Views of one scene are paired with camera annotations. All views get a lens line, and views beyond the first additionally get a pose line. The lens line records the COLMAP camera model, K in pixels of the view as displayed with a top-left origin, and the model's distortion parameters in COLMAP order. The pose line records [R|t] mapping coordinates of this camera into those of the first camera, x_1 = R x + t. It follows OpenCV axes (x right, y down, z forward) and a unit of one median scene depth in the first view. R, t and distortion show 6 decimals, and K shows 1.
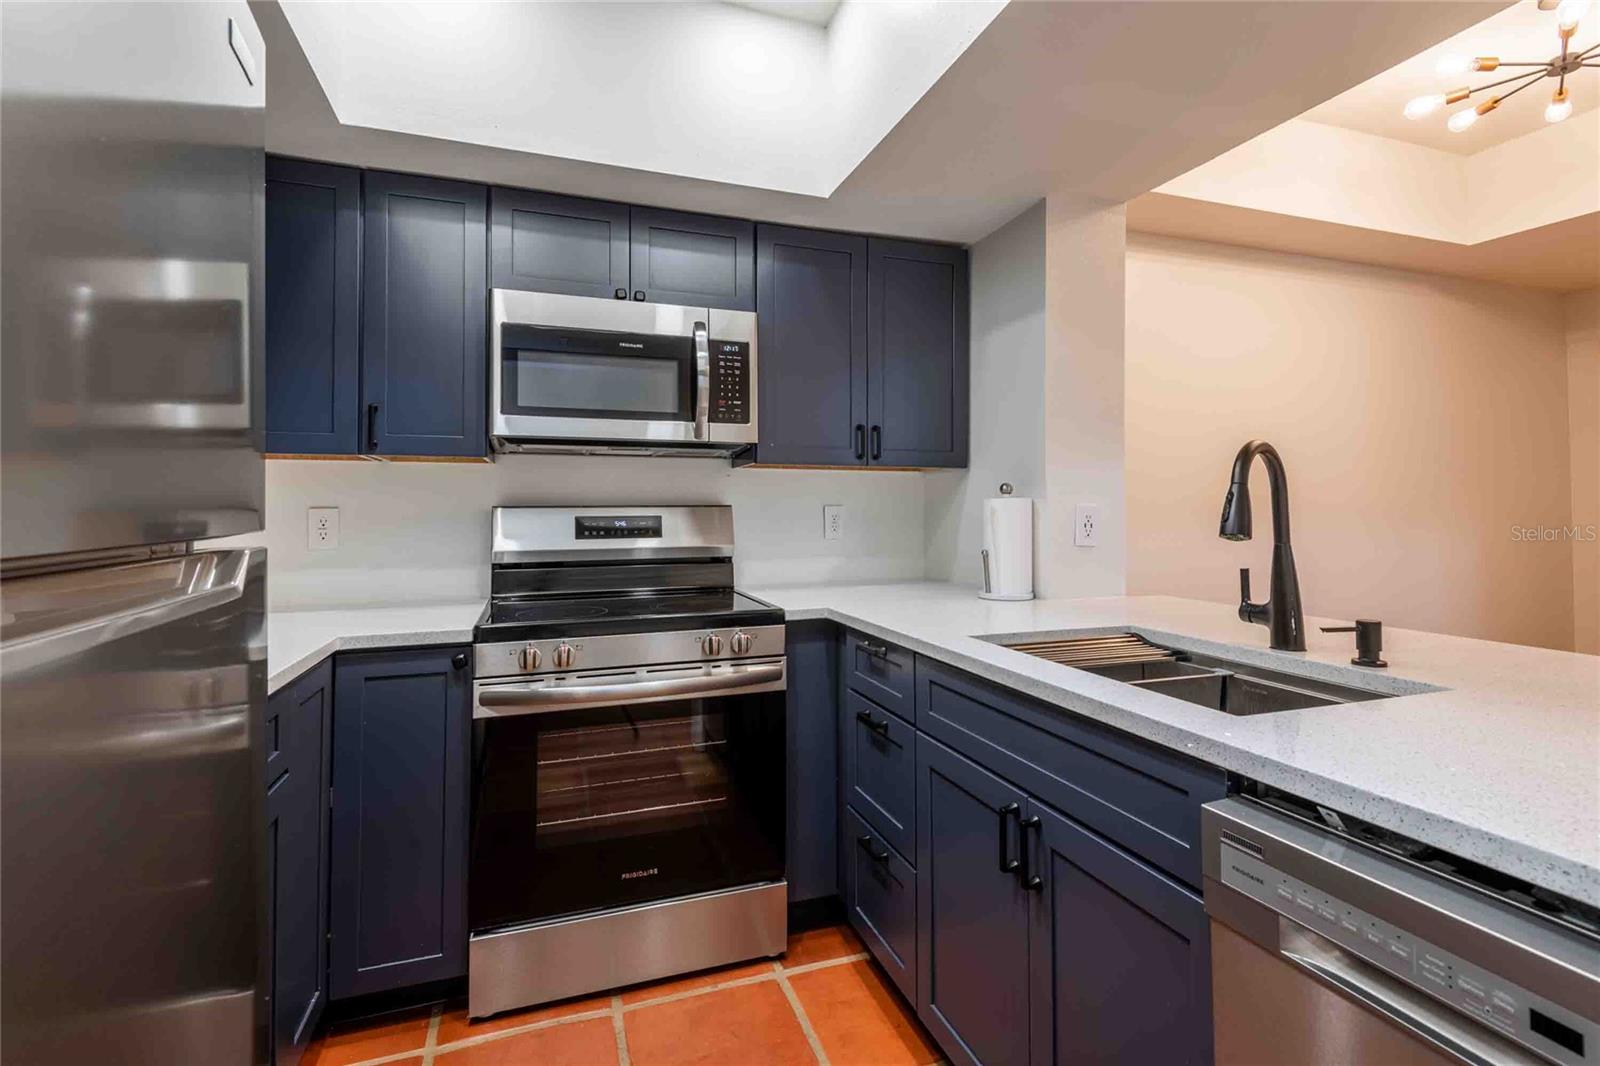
lens RADIAL K [[713.2, 0, 779.2], [0, 713.2, 512.3], [0, 0, 1]] dist [0.064101, -0.059719]
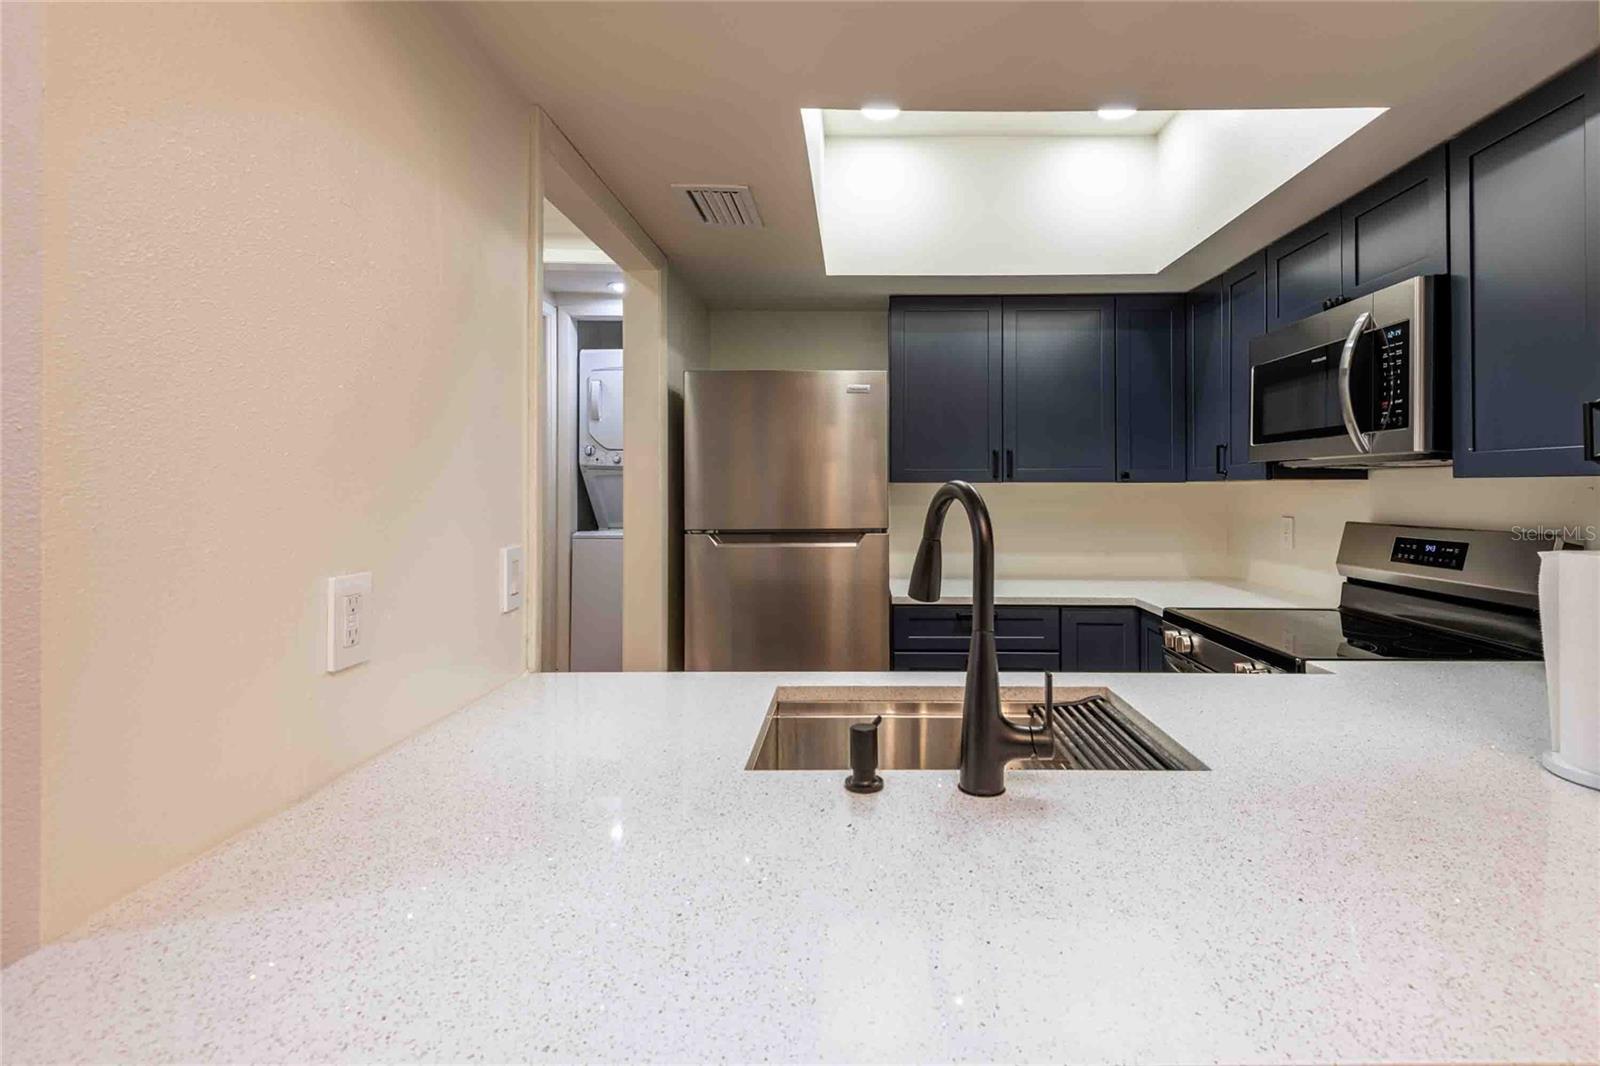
lens RADIAL K [[773.7, 0, 848.1], [0, 773.7, 477.8], [0, 0, 1]] dist [-0.002631, -0.000369]
pose [[-0.321182, -0.012960, -0.946929, 0.920884], [-0.009941, 0.999897, -0.010313, -0.056889], [0.946965, 0.006101, -0.321277, 0.707361]]
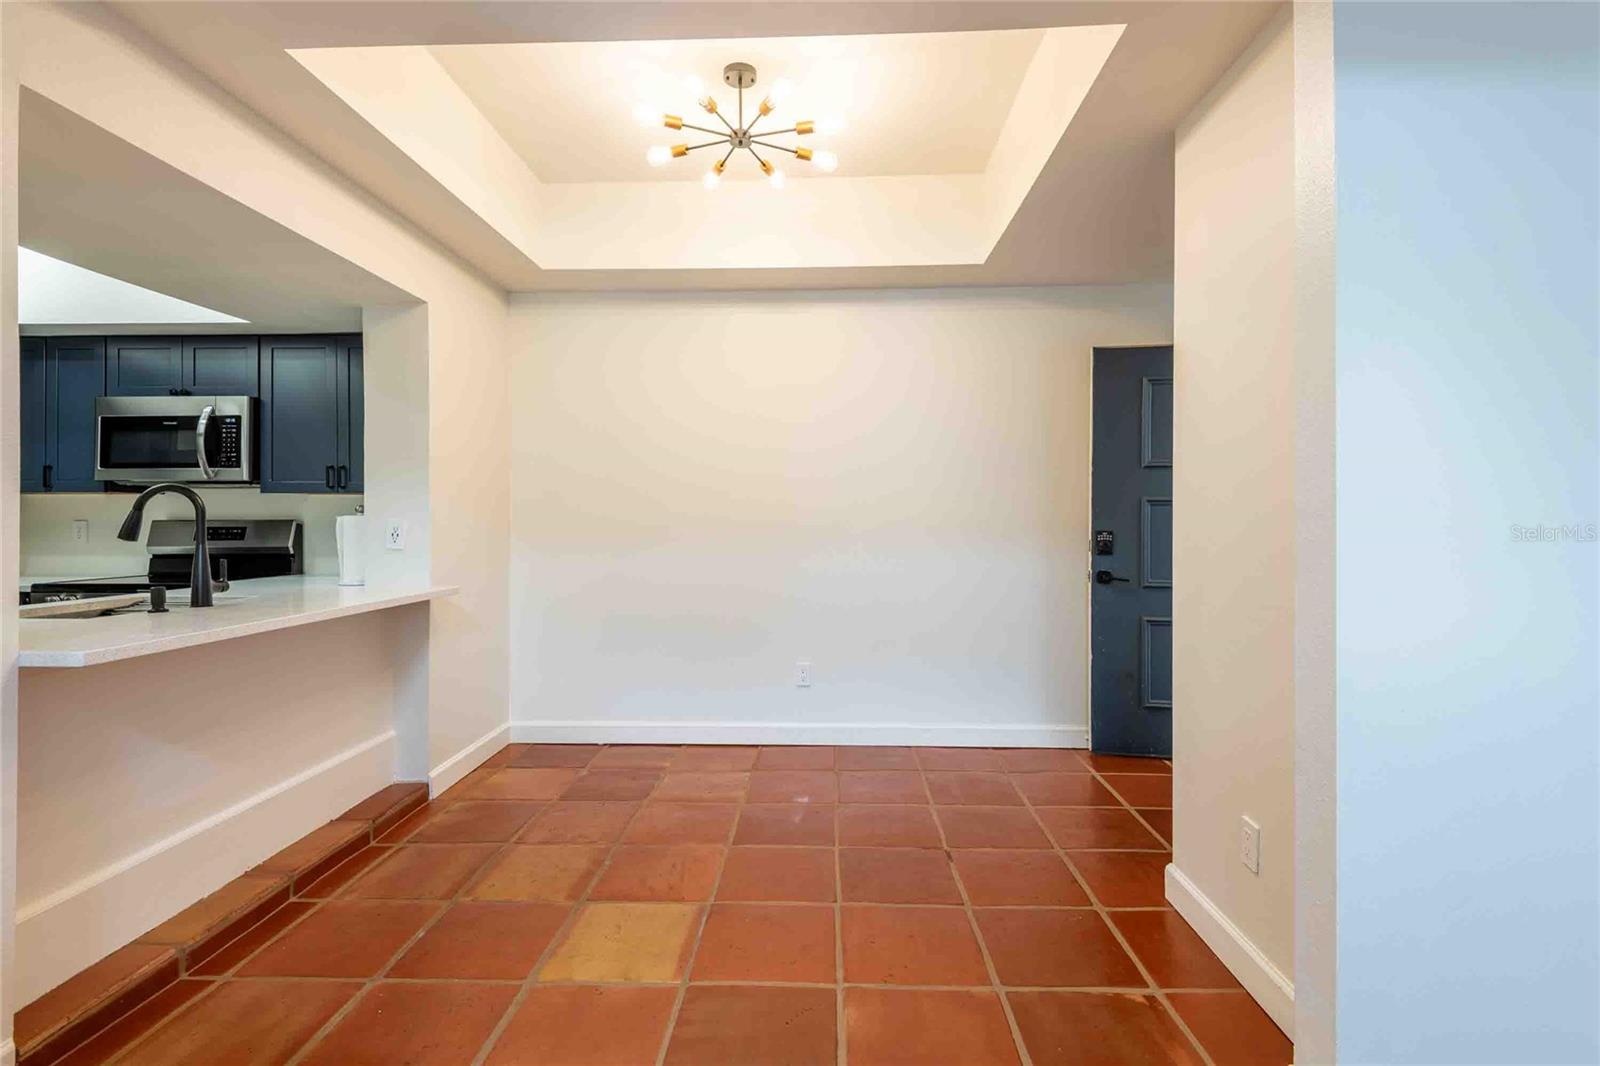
lens RADIAL K [[755.6, 0, 805.8], [0, 755.6, 524.3], [0, 0, 1]] dist [0.001577, -0.000171]
pose [[0.934148, 0.002151, -0.356879, 1.698743], [-0.004020, 0.999982, -0.004496, 0.001008], [0.356863, 0.005634, 0.934140, -0.094384]]
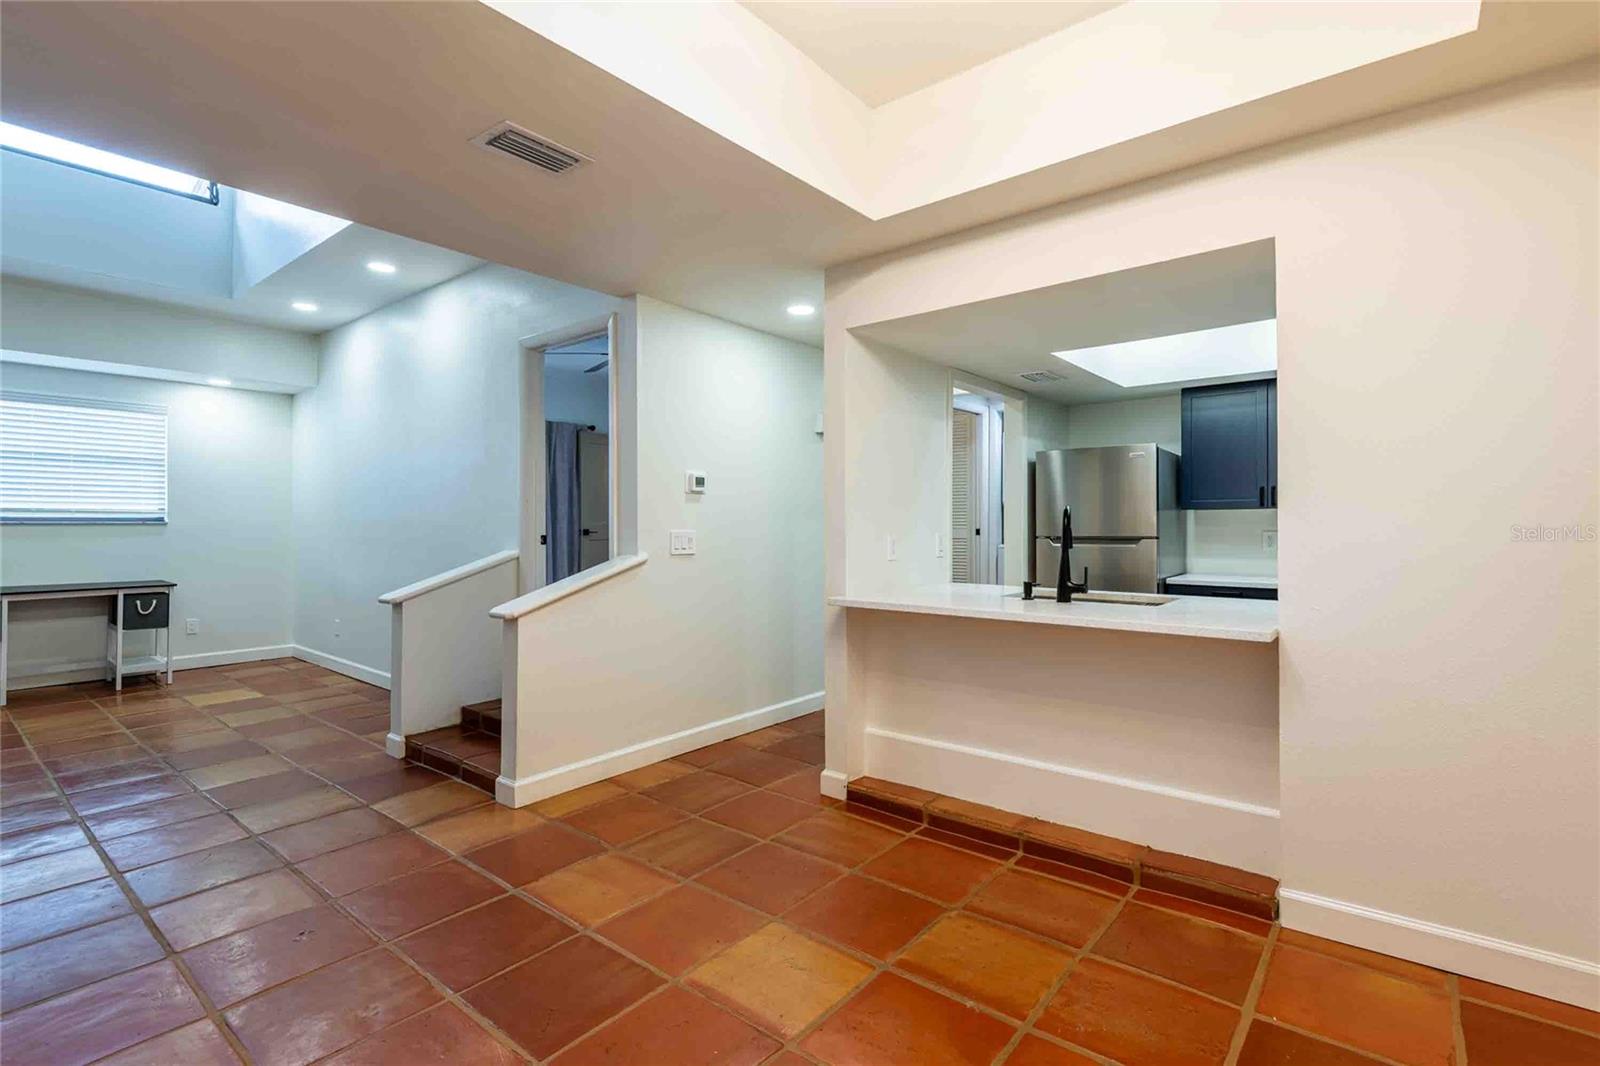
lens RADIAL K [[706.0, 0, 803.1], [0, 706.0, 522.4], [0, 0, 1]] dist [0.023419, -0.013858]
pose [[-0.838387, 0.000892, -0.545075, 1.596809], [-0.001031, 0.999994, 0.003222, -0.031995], [0.545075, 0.003264, -0.838381, 1.480915]]
